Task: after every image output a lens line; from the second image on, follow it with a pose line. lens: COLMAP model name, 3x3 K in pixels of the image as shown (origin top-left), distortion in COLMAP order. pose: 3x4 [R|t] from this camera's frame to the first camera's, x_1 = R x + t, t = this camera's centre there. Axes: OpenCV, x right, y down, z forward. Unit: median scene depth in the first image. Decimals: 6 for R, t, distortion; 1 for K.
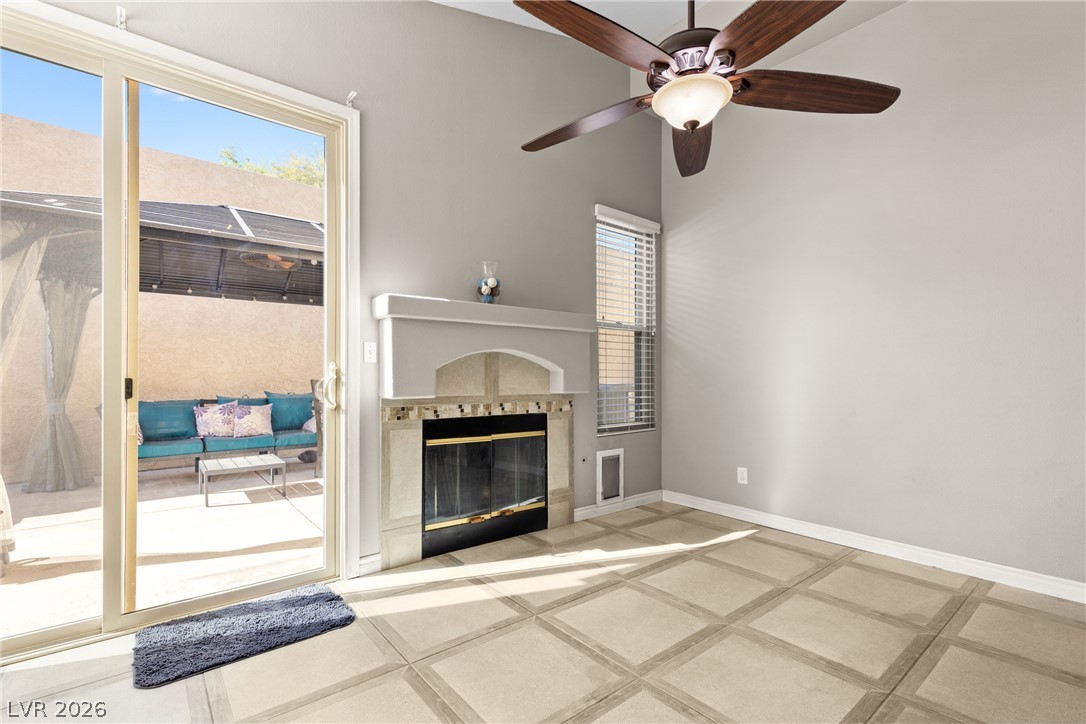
lens RADIAL K [[491.1, 0, 541.9], [0, 491.1, 376.7], [0, 0, 1]] dist [0.003199, -0.000151]
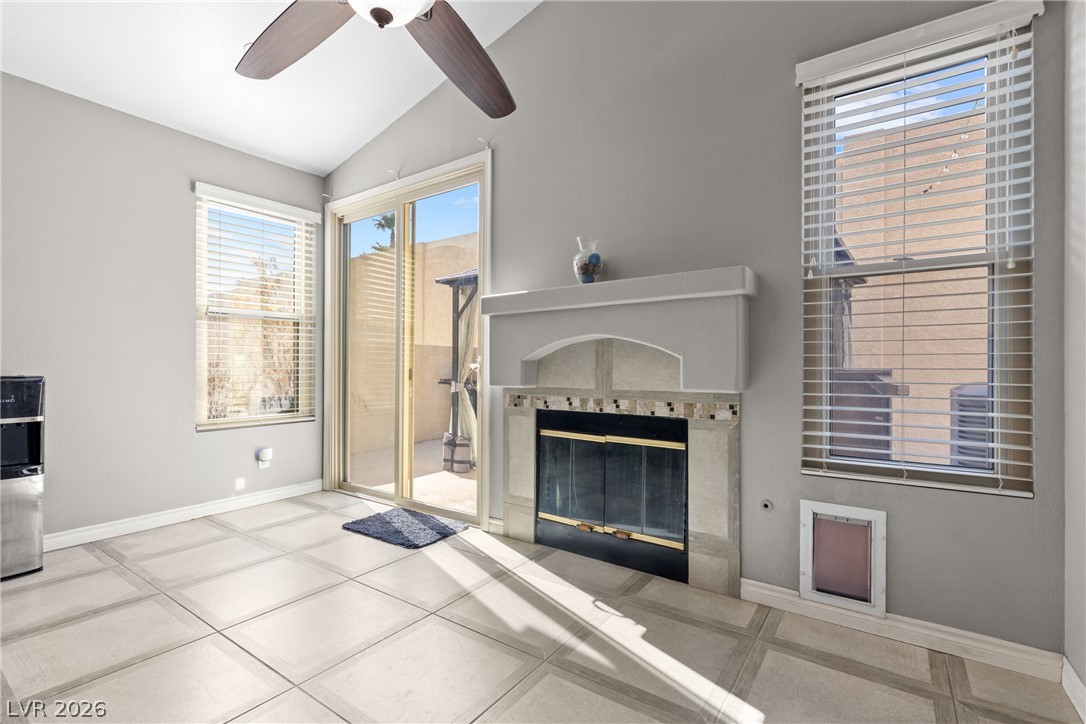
lens RADIAL K [[491.1, 0, 549.5], [0, 491.1, 367.1], [0, 0, 1]] dist [0.003199, -0.000151]
pose [[0.269788, -0.002574, -0.962916, 0.714083], [-0.001252, 0.999995, -0.003024, 0.002181], [0.962919, 0.002021, 0.269784, 0.698104]]
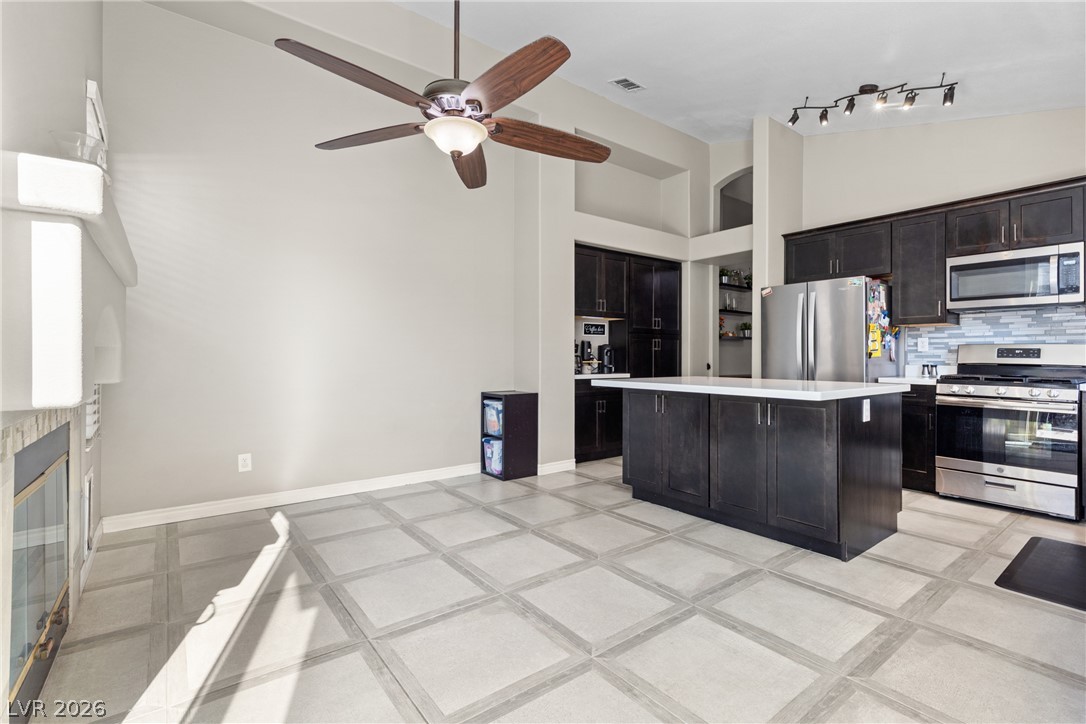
lens RADIAL K [[491.1, 0, 553.1], [0, 491.1, 347.9], [0, 0, 1]] dist [0.003199, -0.000151]
pose [[0.025125, 0.015394, 0.999566, -0.624110], [-0.003103, 0.999878, -0.015321, -0.004106], [-0.999679, -0.002717, 0.025170, 0.481647]]
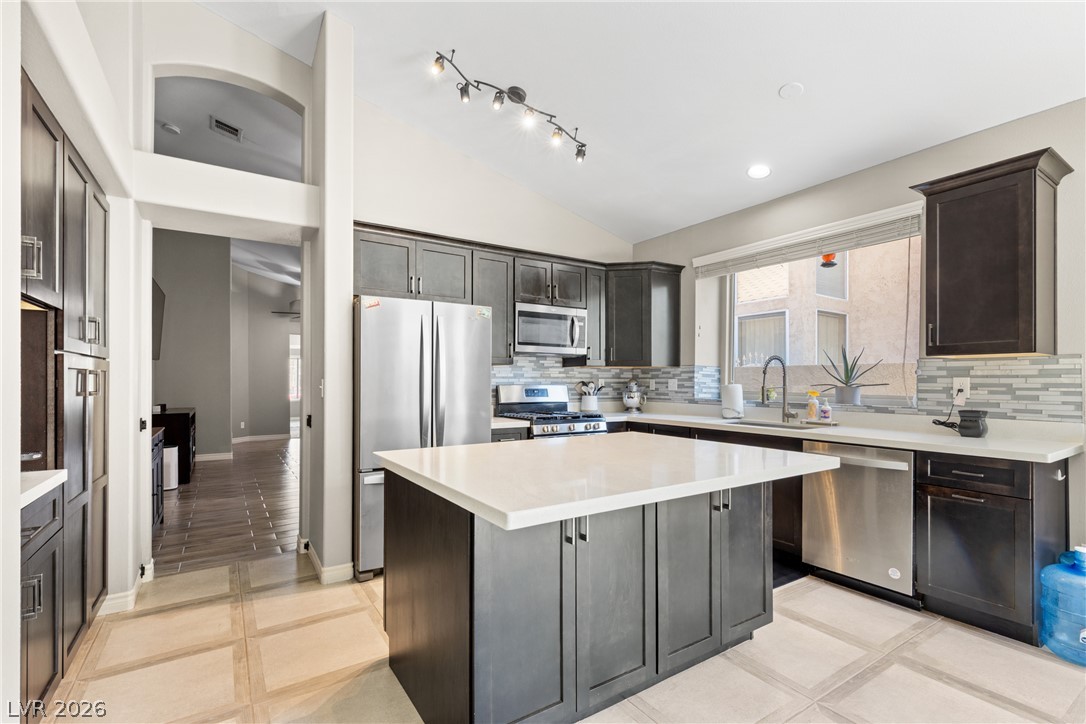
lens RADIAL K [[491.1, 0, 543.3], [0, 491.1, 382.0], [0, 0, 1]] dist [0.003199, -0.000151]
pose [[-0.993732, -0.004665, 0.111696, 0.499173], [-0.004370, 0.999986, 0.002878, -0.051759], [-0.111708, 0.002372, -0.993738, 0.805659]]
